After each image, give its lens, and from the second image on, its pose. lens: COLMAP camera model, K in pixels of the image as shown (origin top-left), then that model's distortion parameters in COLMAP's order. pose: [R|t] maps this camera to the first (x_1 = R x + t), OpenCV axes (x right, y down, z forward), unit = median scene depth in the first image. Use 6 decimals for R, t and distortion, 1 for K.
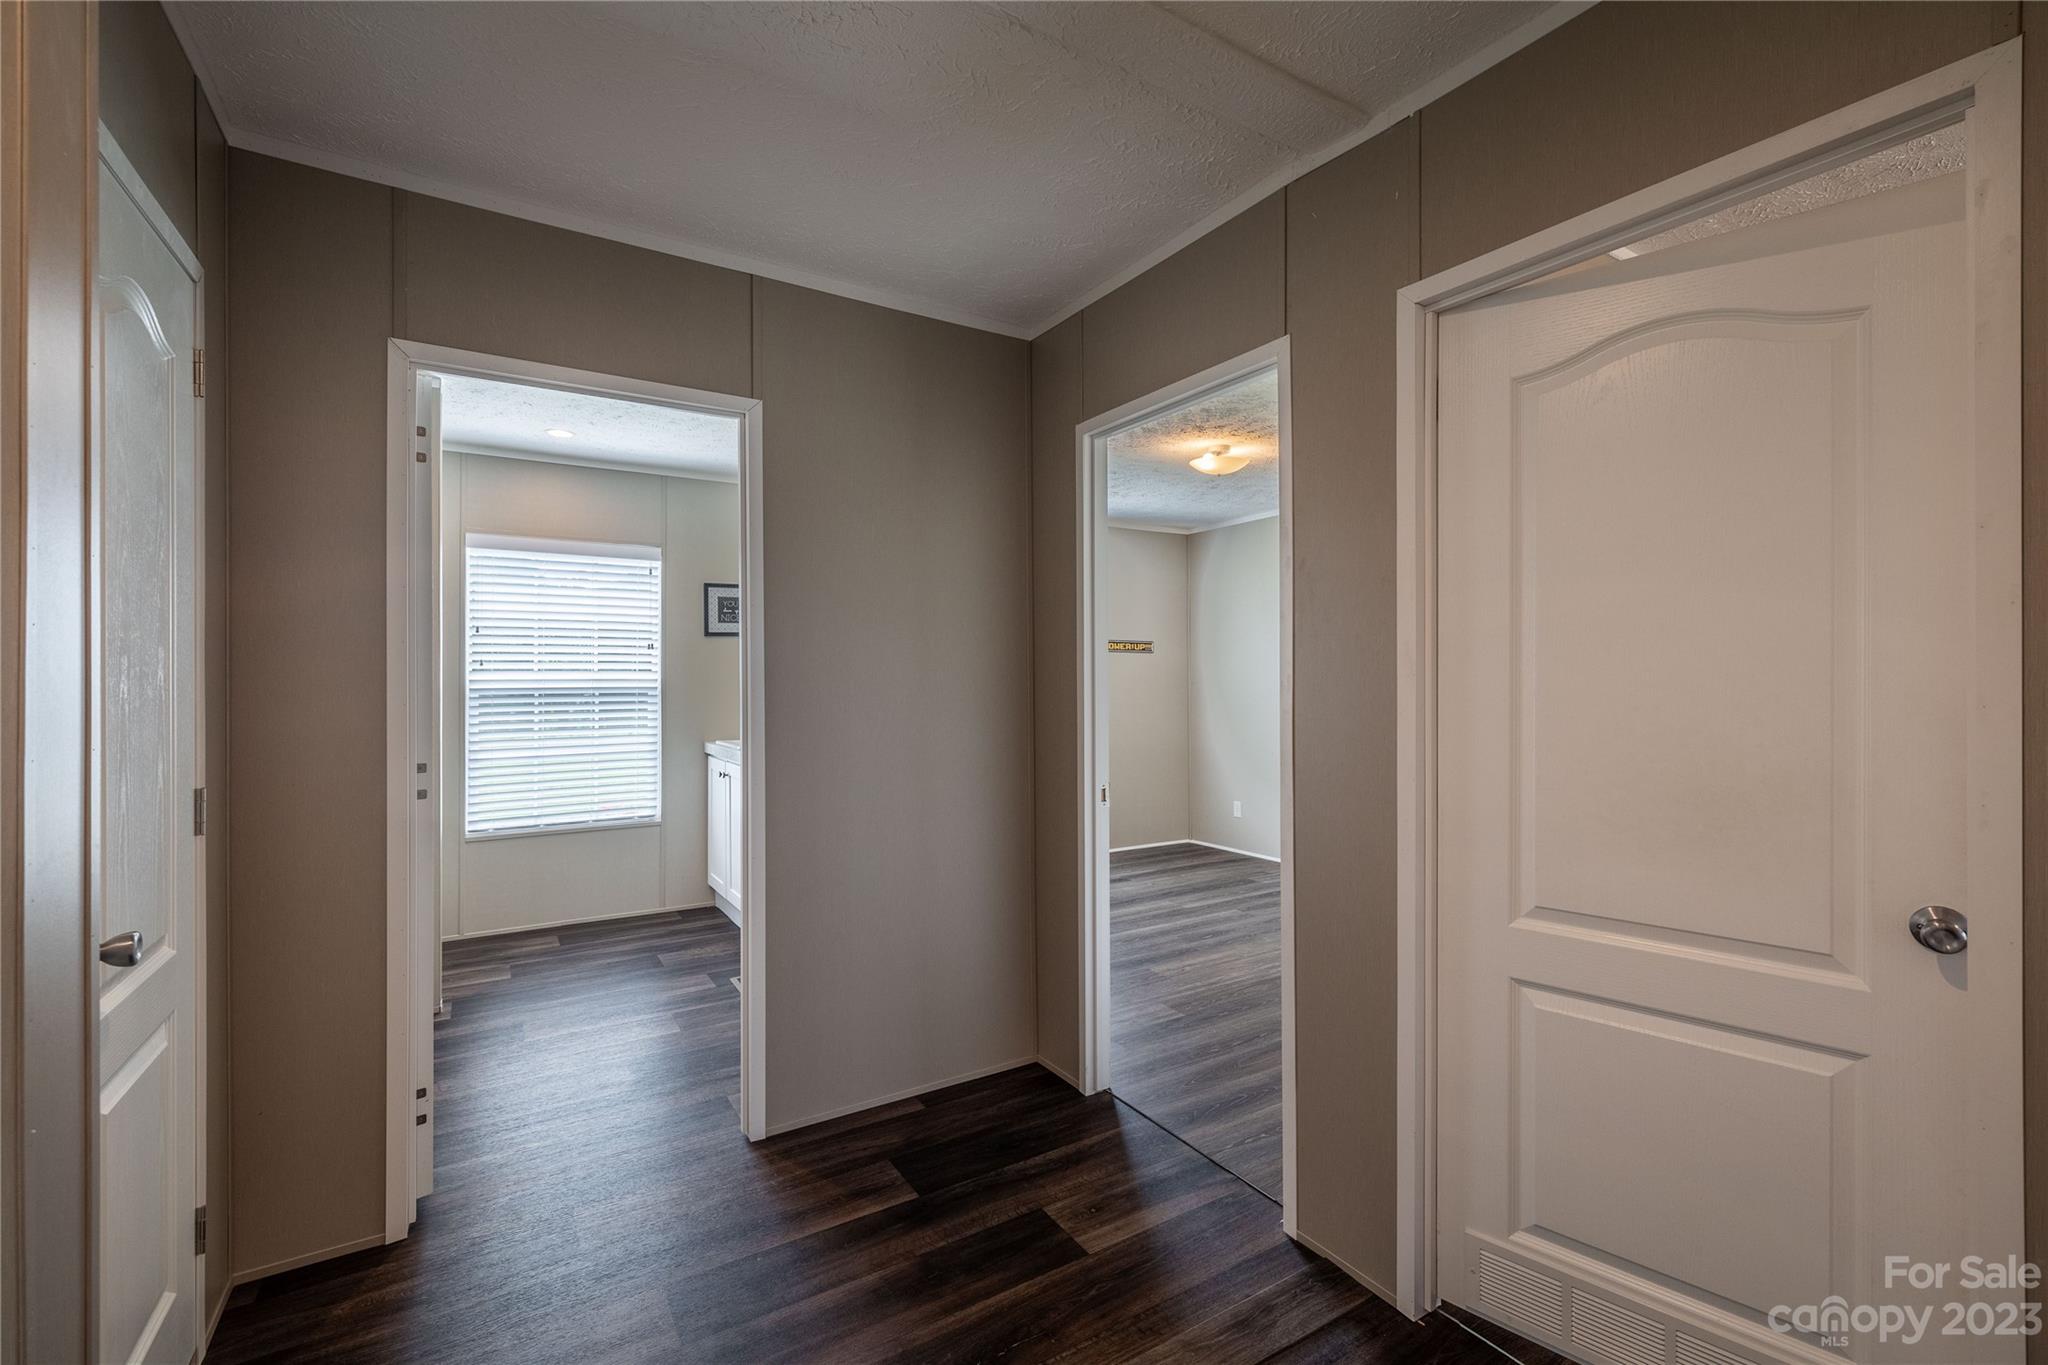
lens RADIAL K [[875.6, 0, 1038.1], [0, 875.6, 694.2], [0, 0, 1]] dist [-0.000451, -0.001890]
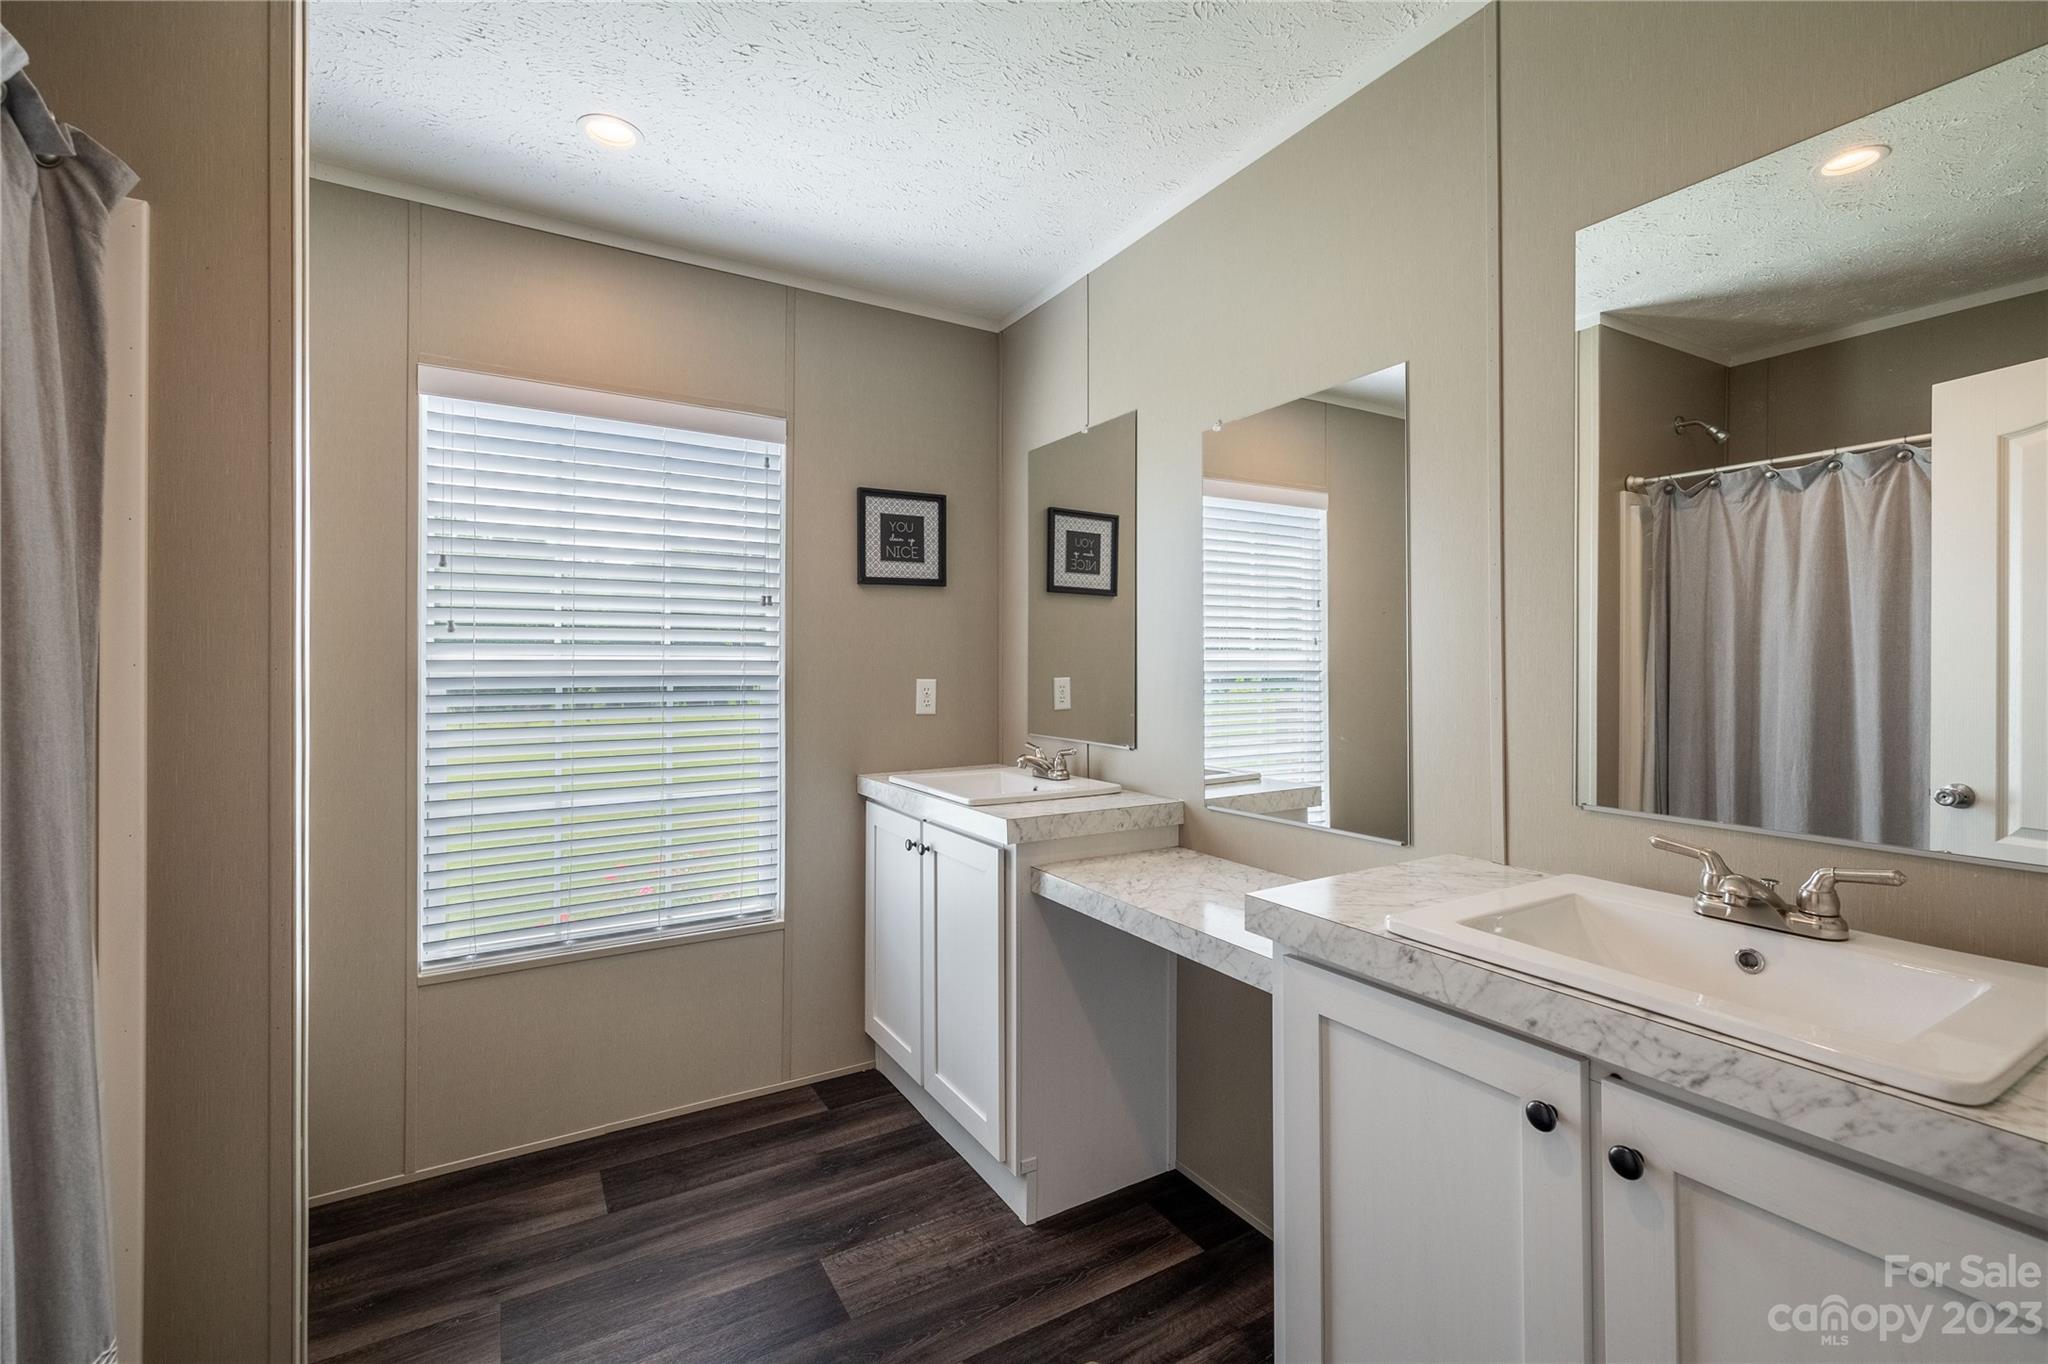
lens RADIAL K [[875.6, 0, 1033.2], [0, 875.6, 684.8], [0, 0, 1]] dist [-0.000451, -0.001890]
pose [[0.999828, 0.001773, -0.018440, -0.280169], [-0.001749, 0.999998, 0.001308, -0.003682], [0.018442, -0.001275, 0.999829, 0.482413]]
